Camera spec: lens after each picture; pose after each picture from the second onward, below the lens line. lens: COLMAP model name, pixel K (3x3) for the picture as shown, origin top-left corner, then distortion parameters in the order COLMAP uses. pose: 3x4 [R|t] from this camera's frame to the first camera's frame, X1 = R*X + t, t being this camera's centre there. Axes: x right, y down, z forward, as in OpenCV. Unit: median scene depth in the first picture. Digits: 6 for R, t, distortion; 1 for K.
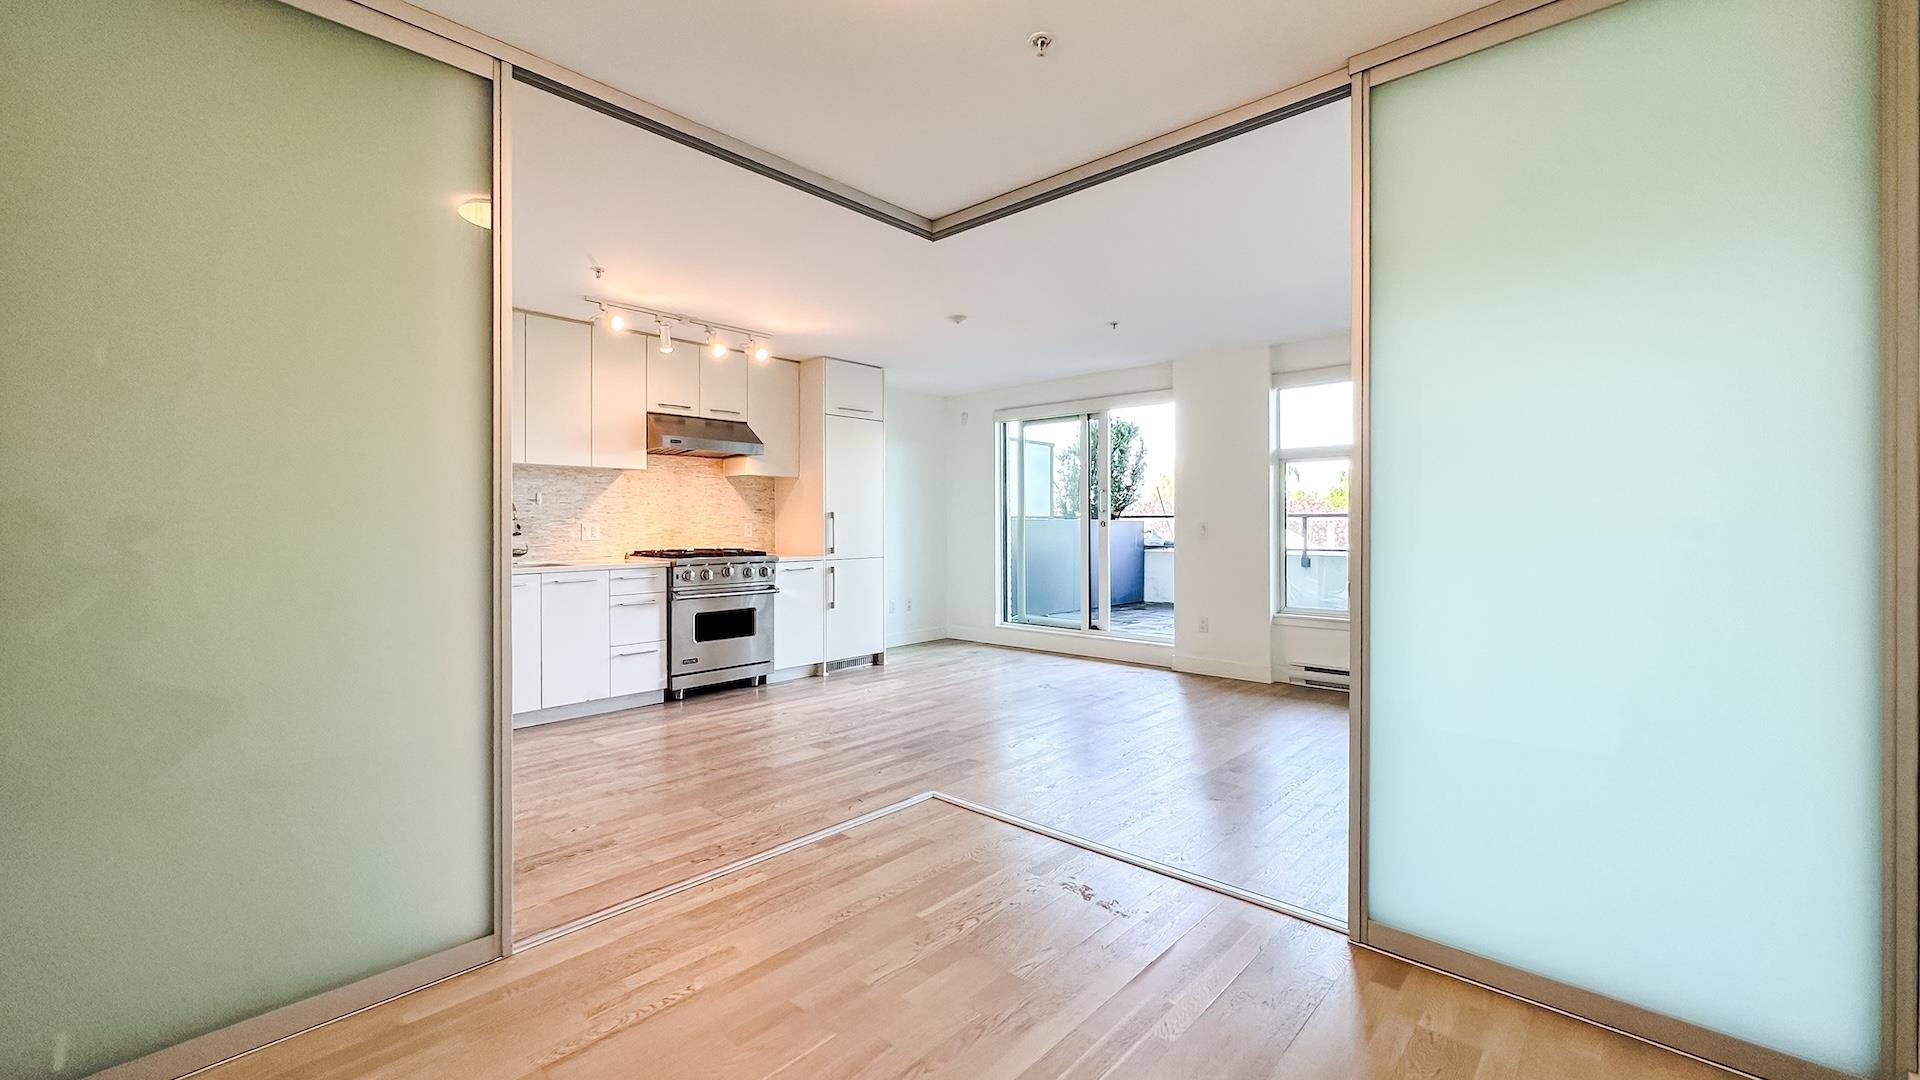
lens RADIAL K [[774.6, 0, 960.0], [0, 774.6, 540.0], [0, 0, 1]] dist [-0.000315, 0.000021]
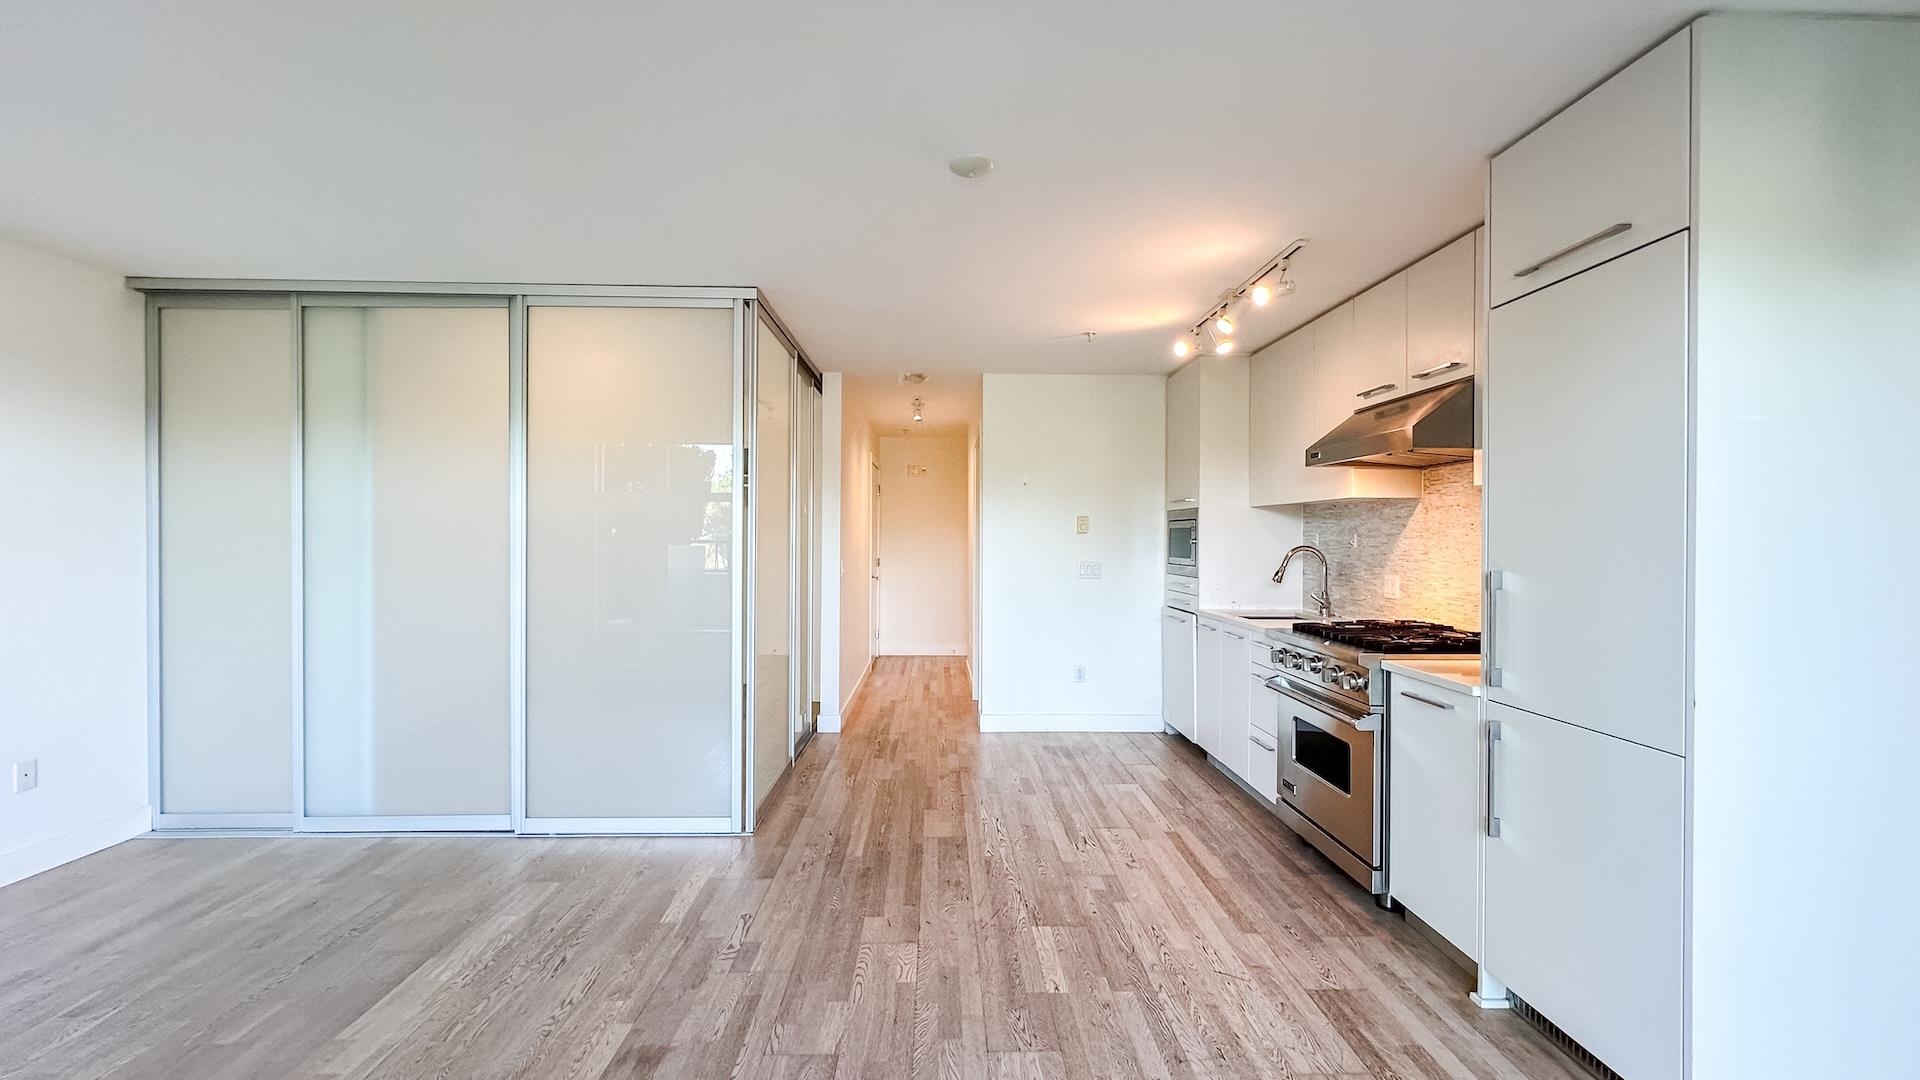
lens RADIAL K [[768.4, 0, 960.0], [0, 768.4, 540.0], [0, 0, 1]] dist [-0.001025, 0.000123]
pose [[-0.718516, -0.000801, -0.695510, 0.325219], [-0.020540, 0.999588, 0.020068, -0.063857], [0.695207, 0.028705, -0.718236, 1.313486]]
